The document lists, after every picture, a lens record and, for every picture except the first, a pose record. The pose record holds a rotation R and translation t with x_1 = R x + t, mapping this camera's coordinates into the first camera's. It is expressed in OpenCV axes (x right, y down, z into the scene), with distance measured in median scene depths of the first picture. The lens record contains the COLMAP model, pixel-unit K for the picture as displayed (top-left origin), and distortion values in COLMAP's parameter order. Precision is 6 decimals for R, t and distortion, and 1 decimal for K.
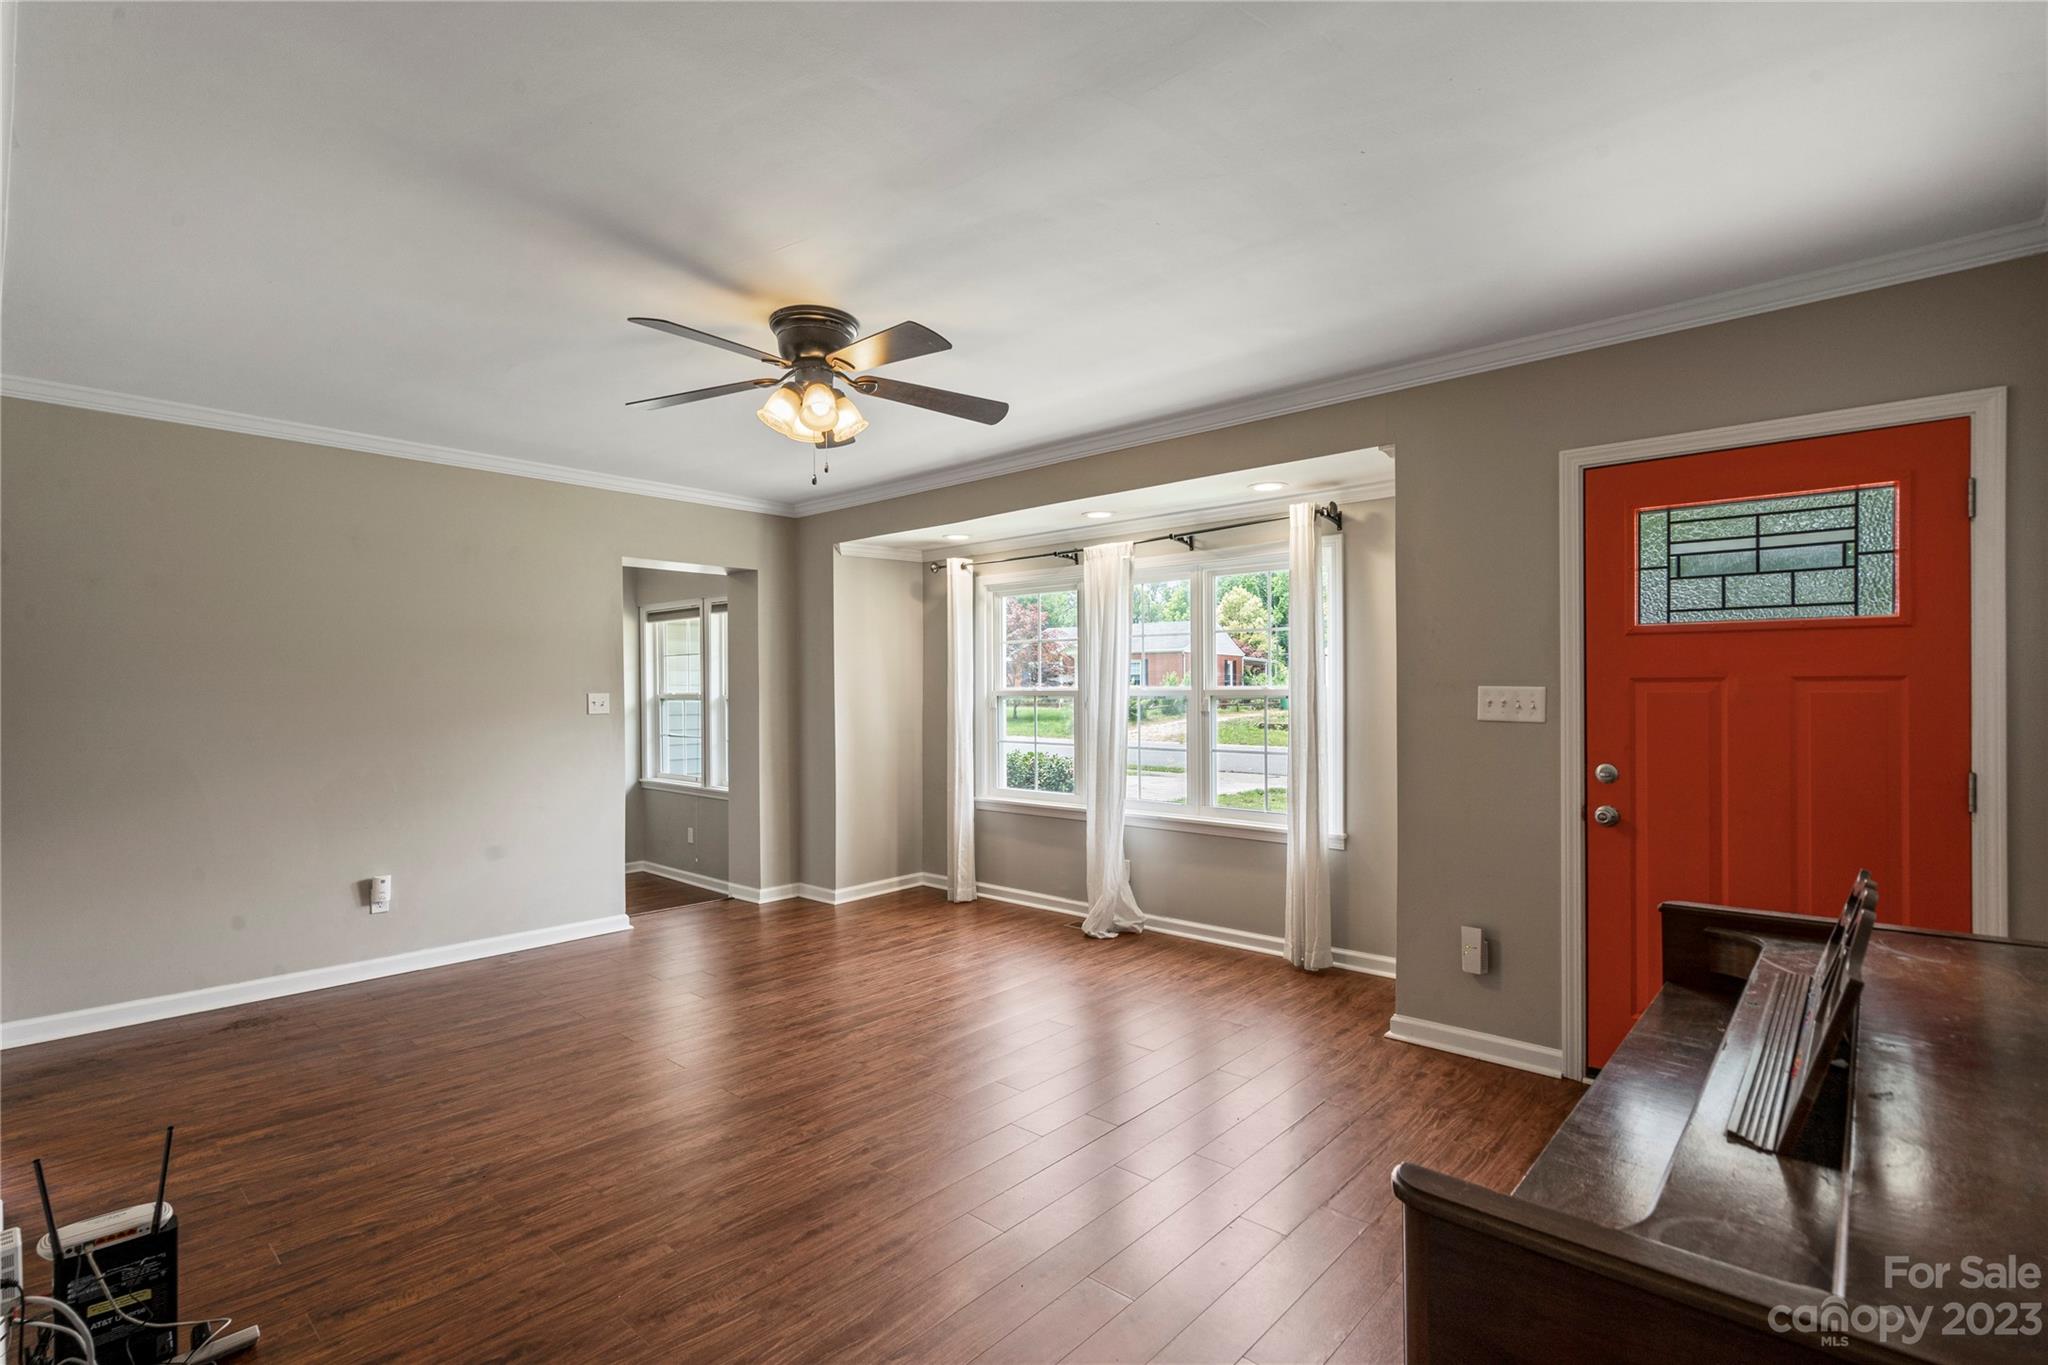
lens RADIAL K [[946.2, 0, 1026.6], [0, 946.2, 699.7], [0, 0, 1]] dist [-0.002329, 0.003353]
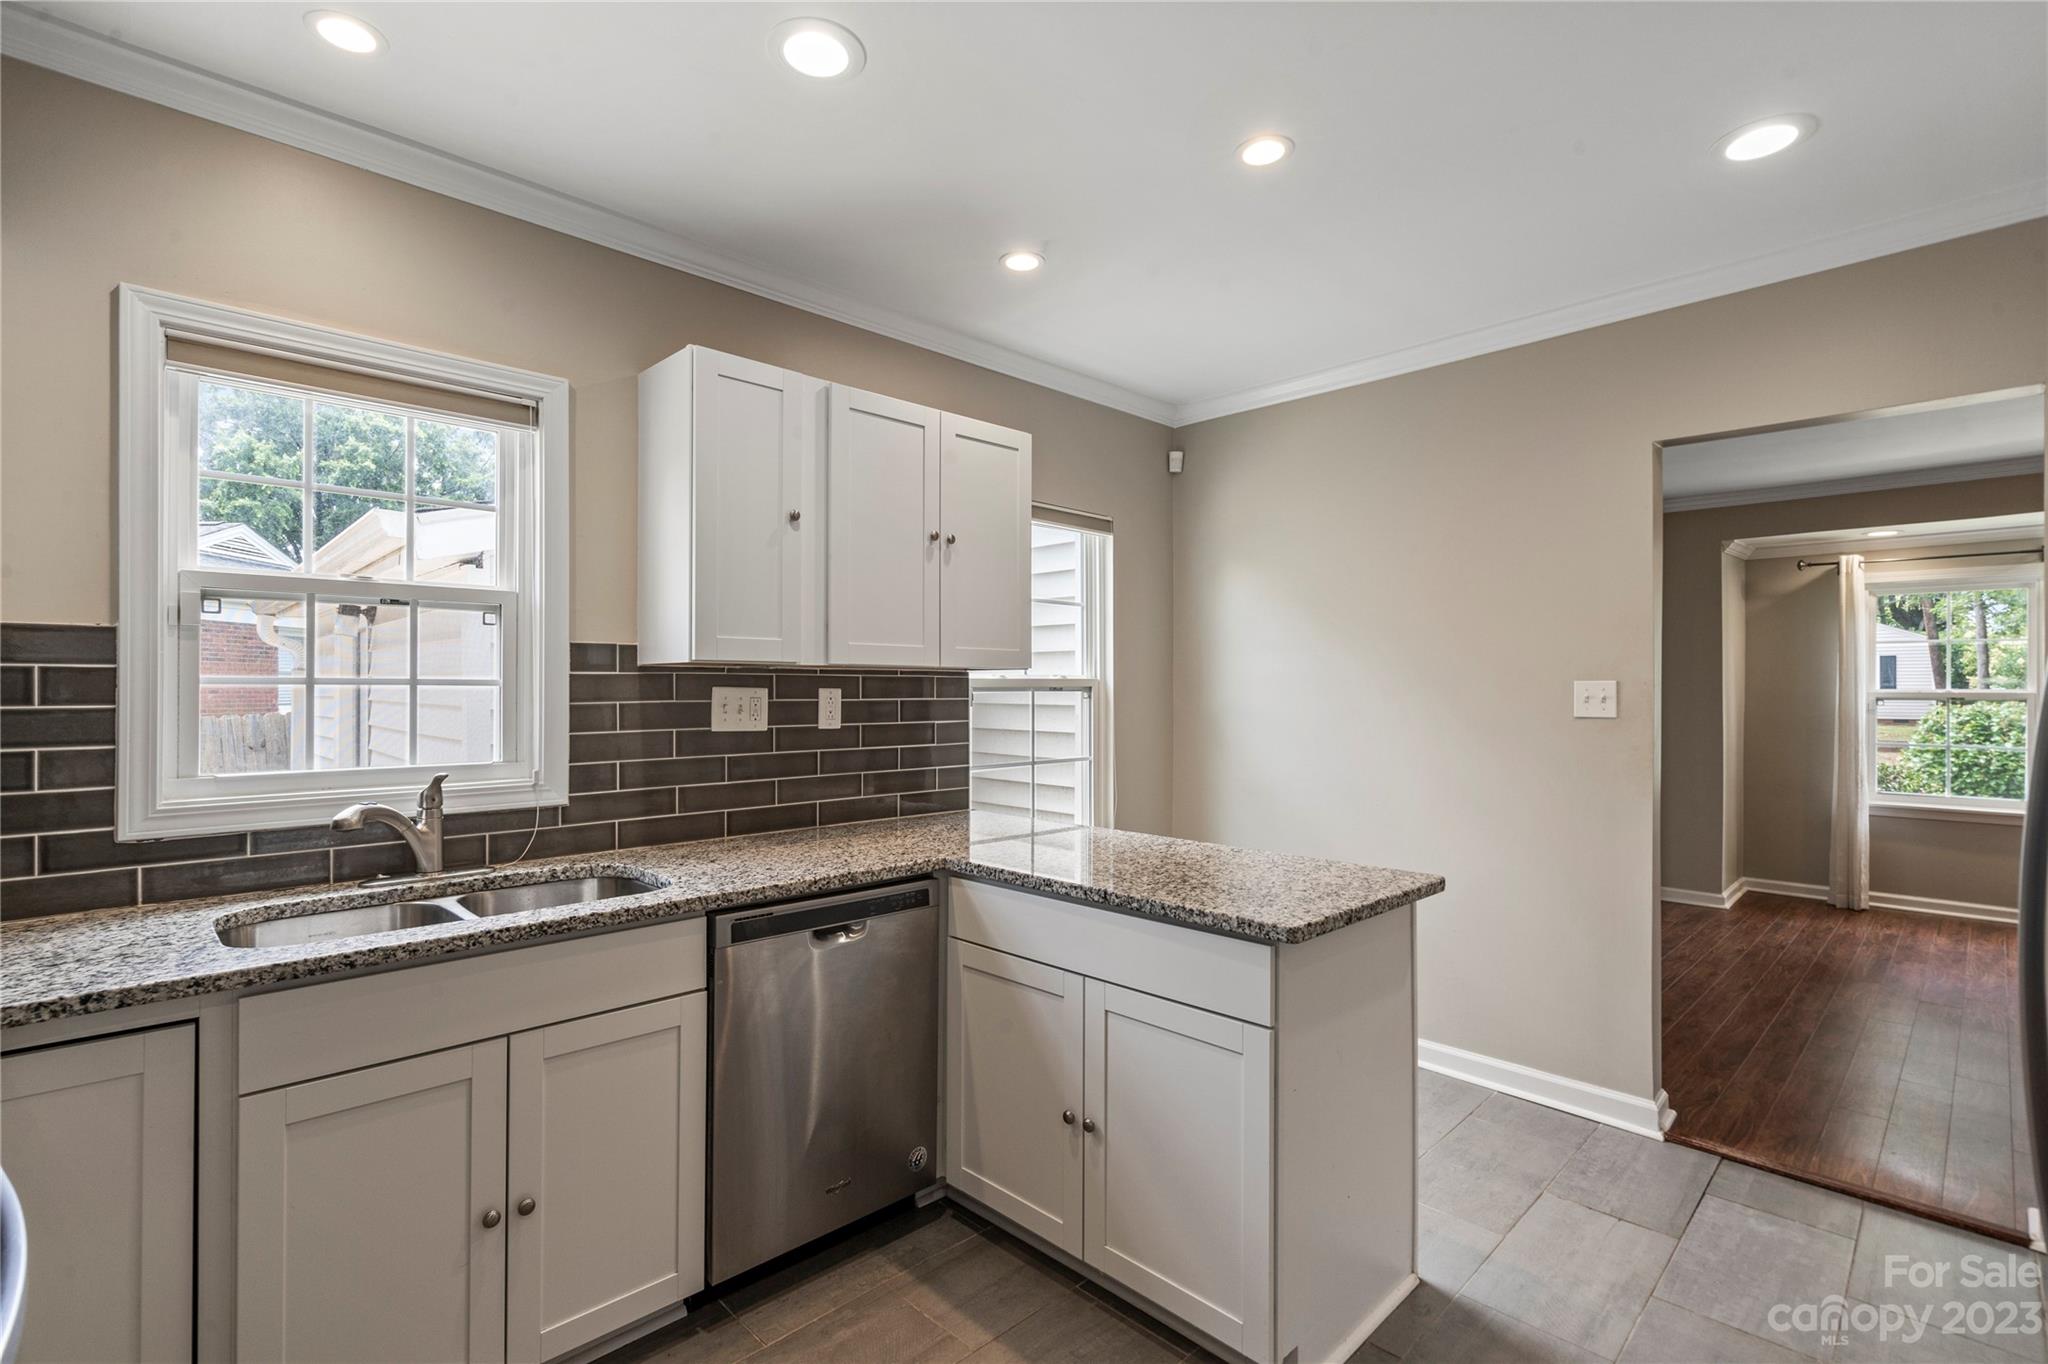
lens RADIAL K [[946.2, 0, 970.2], [0, 946.2, 681.8], [0, 0, 1]] dist [-0.002329, 0.003353]
pose [[0.995921, 0.007972, -0.089875, -1.201049], [-0.009479, 0.999821, -0.016359, 0.006487], [0.089728, 0.017144, 0.995819, -0.055507]]
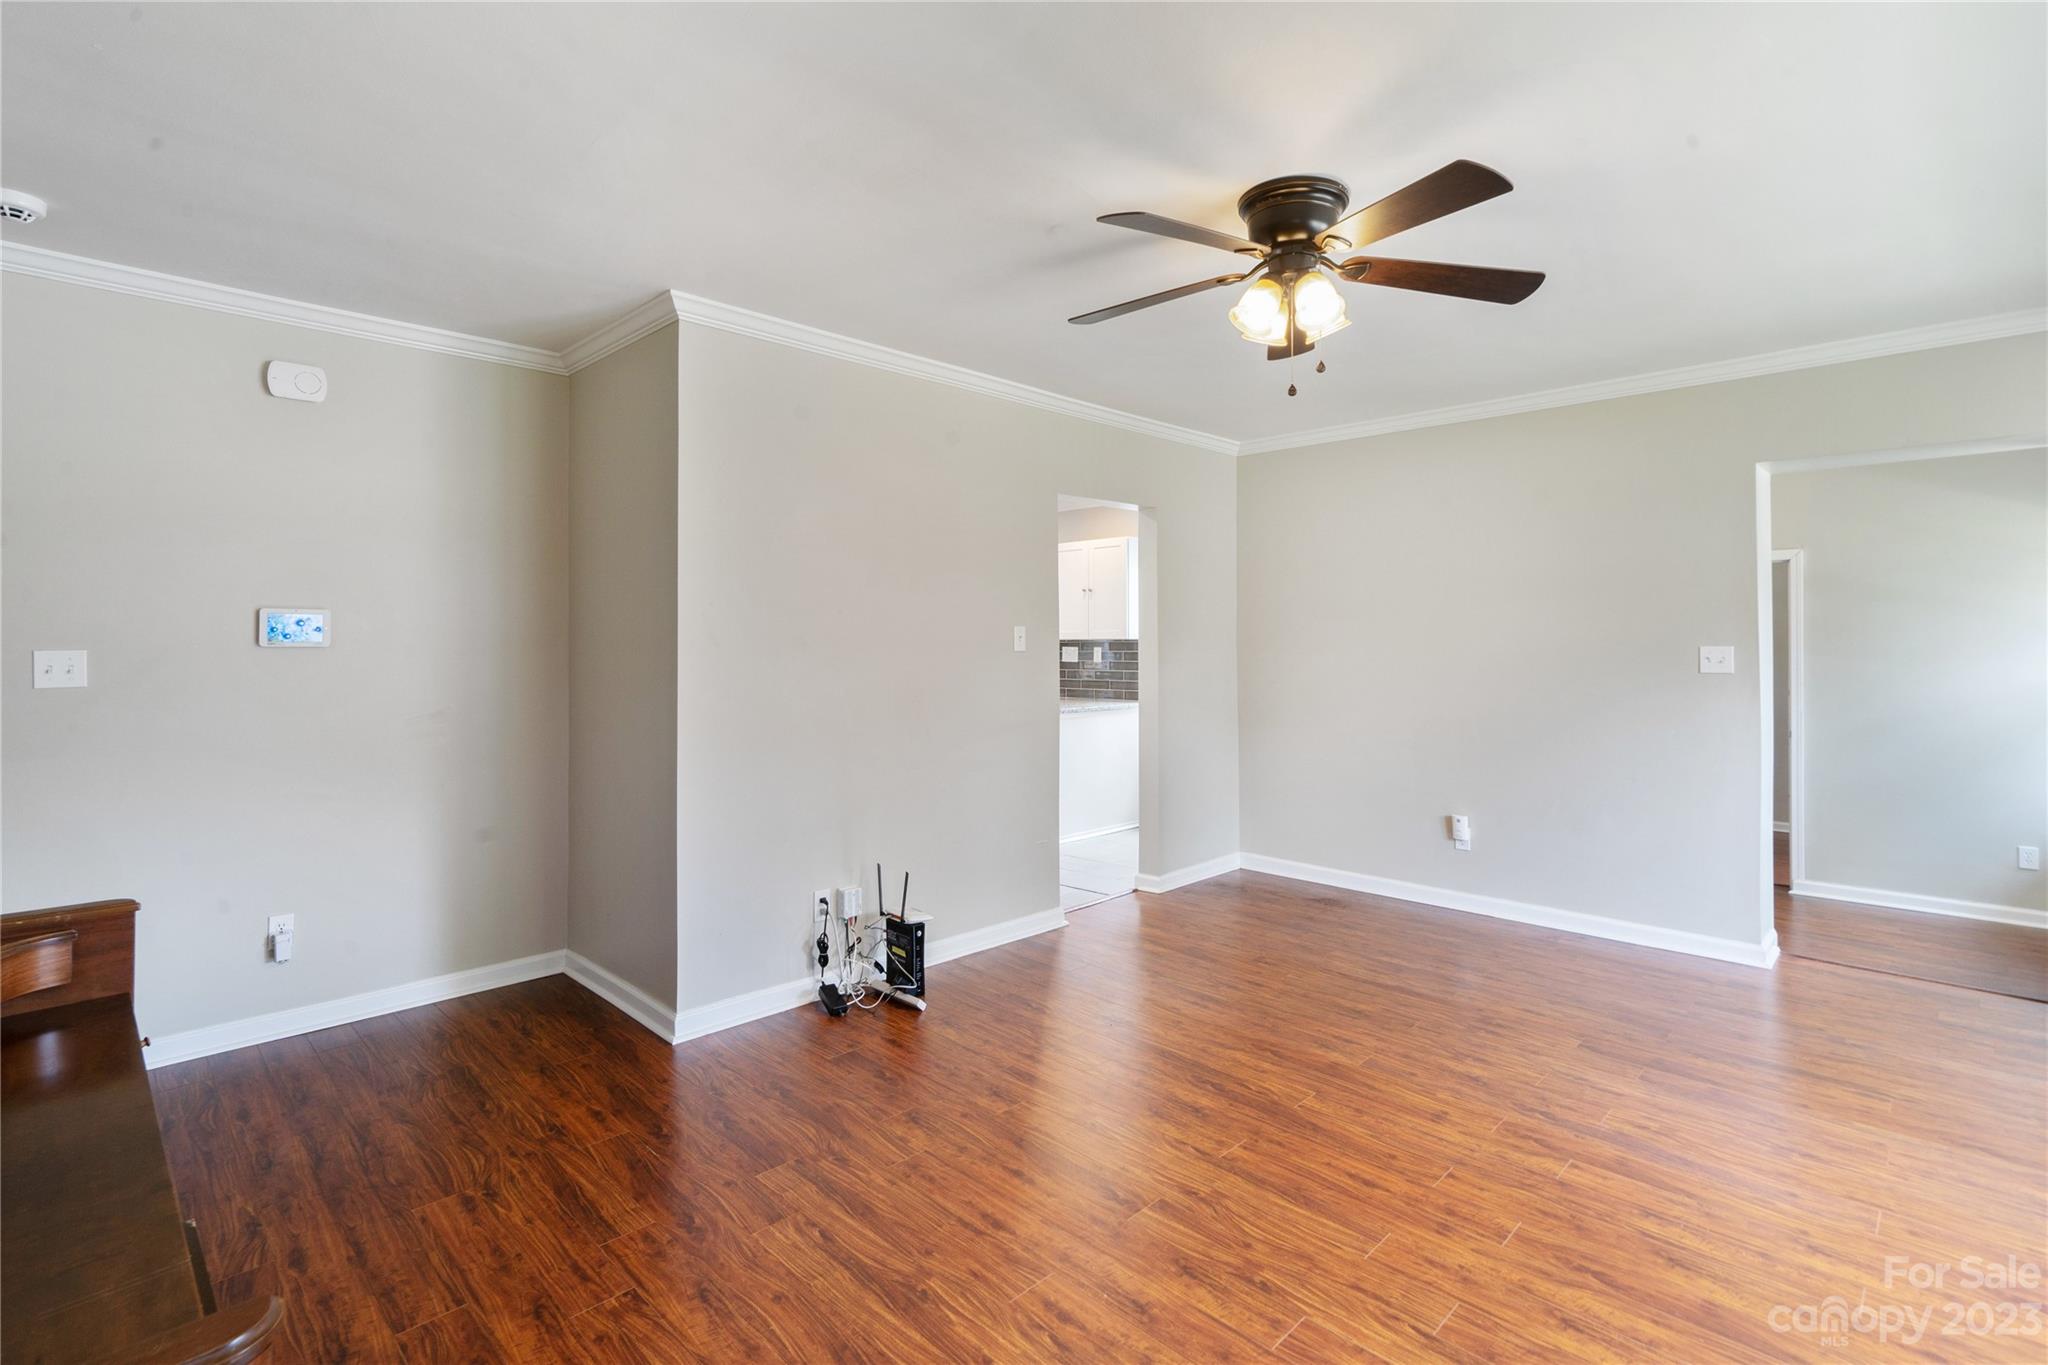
lens RADIAL K [[946.2, 0, 1017.6], [0, 946.2, 633.1], [0, 0, 1]] dist [-0.002329, 0.003353]
pose [[-0.053579, -0.011732, -0.998495, 0.424930], [-0.008454, 0.999900, -0.011295, -0.005411], [0.998528, 0.007836, -0.053672, 0.555808]]
